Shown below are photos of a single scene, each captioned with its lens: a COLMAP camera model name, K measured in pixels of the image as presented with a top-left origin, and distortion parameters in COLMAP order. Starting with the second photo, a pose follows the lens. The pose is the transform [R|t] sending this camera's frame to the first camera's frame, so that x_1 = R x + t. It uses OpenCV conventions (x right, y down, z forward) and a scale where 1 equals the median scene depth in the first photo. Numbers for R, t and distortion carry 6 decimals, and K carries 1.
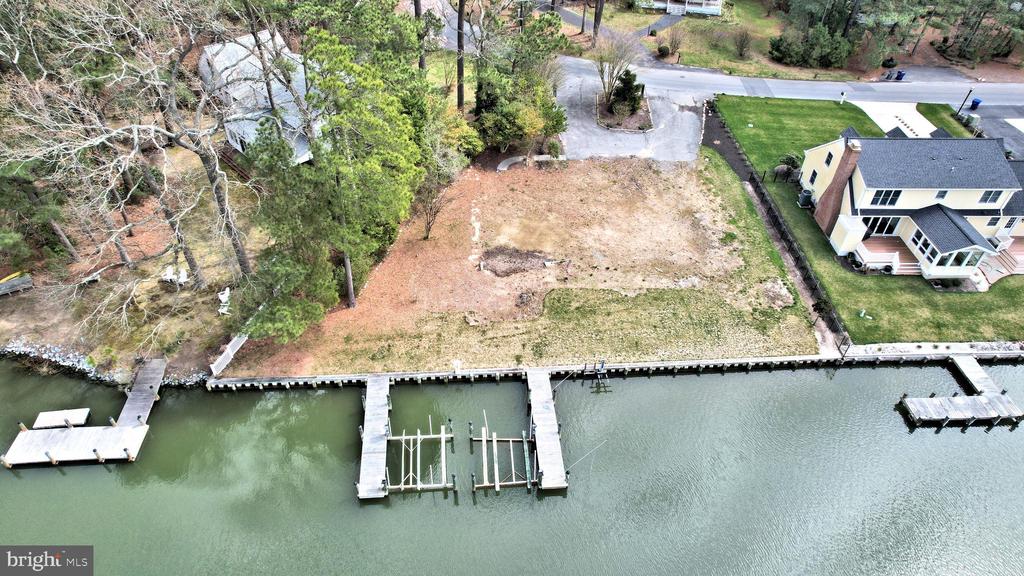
lens RADIAL K [[647.4, 0, 505.8], [0, 647.4, 301.7], [0, 0, 1]] dist [-0.070778, 0.060080]
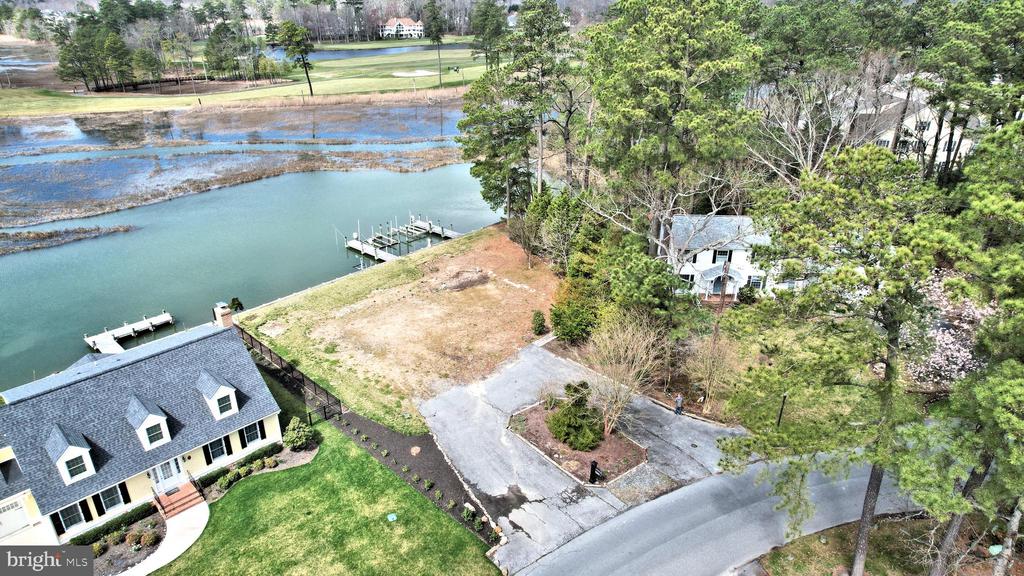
lens RADIAL K [[647.4, 0, 505.8], [0, 647.4, 301.7], [0, 0, 1]] dist [-0.070778, 0.060080]
pose [[-0.722900, 0.280077, -0.631643, 0.828177], [-0.483049, 0.448785, 0.751835, -1.112817], [0.494044, 0.848616, -0.189136, 1.360668]]
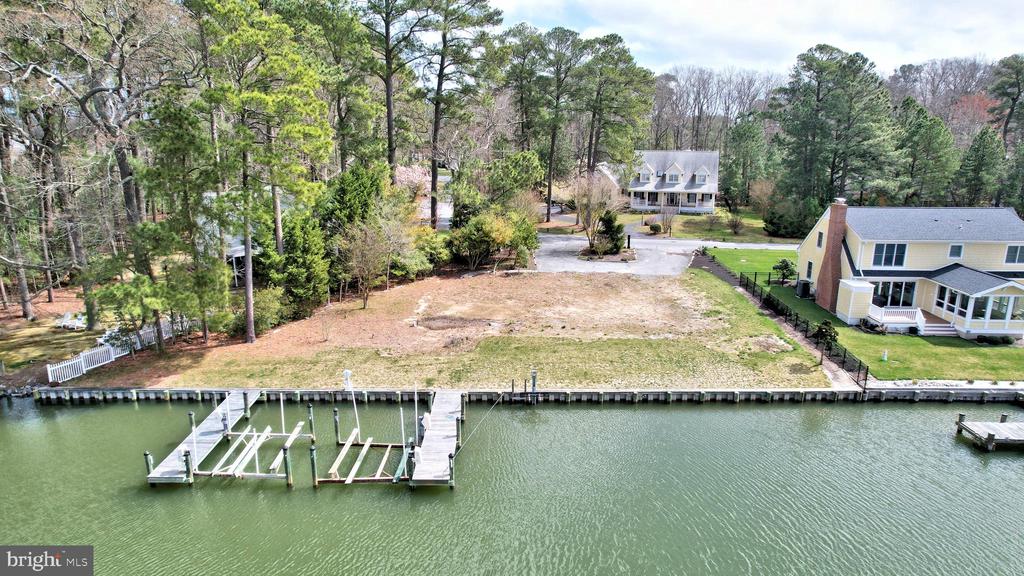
lens RADIAL K [[646.7, 0, 511.2], [0, 646.7, 315.0], [0, 0, 1]] dist [-0.077926, 0.074551]
pose [[0.997380, 0.000841, -0.072337, 0.152101], [-0.033789, 0.889579, -0.455530, 0.322199], [0.063967, 0.456781, 0.887276, 0.245502]]
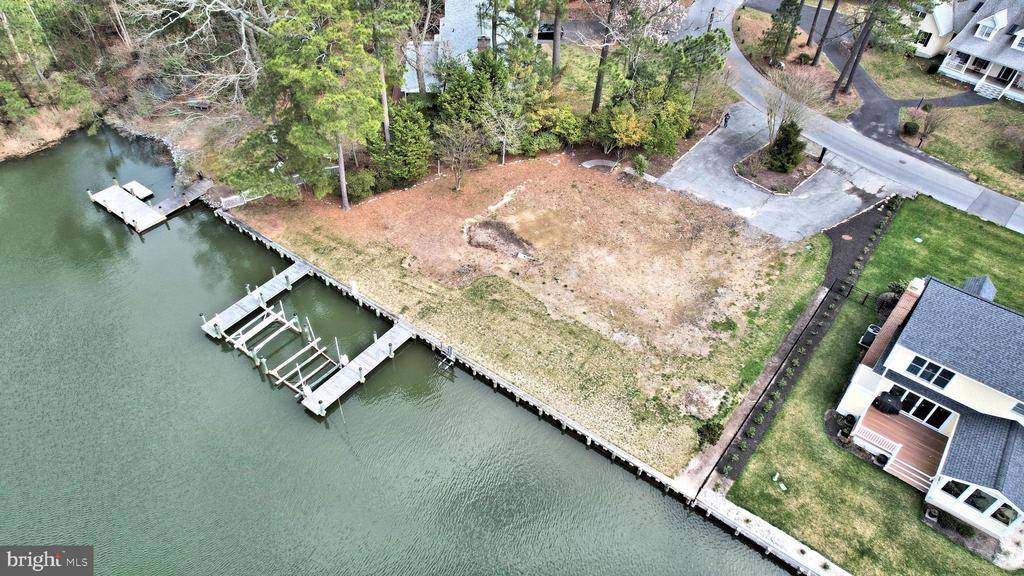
lens RADIAL K [[647.4, 0, 505.8], [0, 647.4, 301.7], [0, 0, 1]] dist [-0.070778, 0.060080]
pose [[0.757118, 0.451639, -0.472011, 0.547783], [-0.453078, 0.883539, 0.118655, -0.103963], [0.470629, 0.124022, 0.873571, 0.149982]]
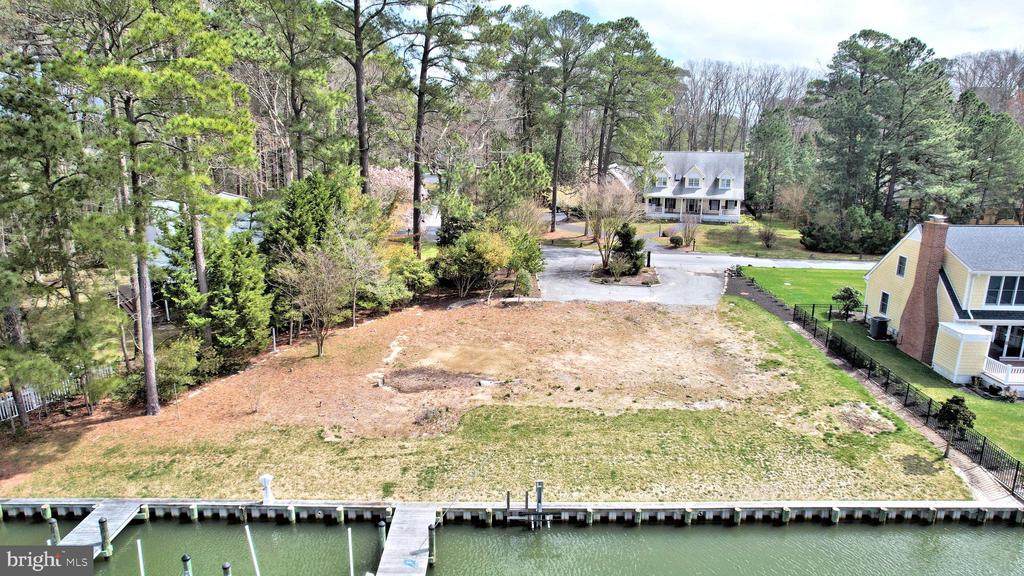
lens RADIAL K [[646.7, 0, 511.2], [0, 646.7, 315.0], [0, 0, 1]] dist [-0.077926, 0.074551]
pose [[0.997199, 0.003070, -0.074725, 0.141215], [-0.036840, 0.889689, -0.455078, 0.174832], [0.065085, 0.456556, 0.887311, 0.408825]]
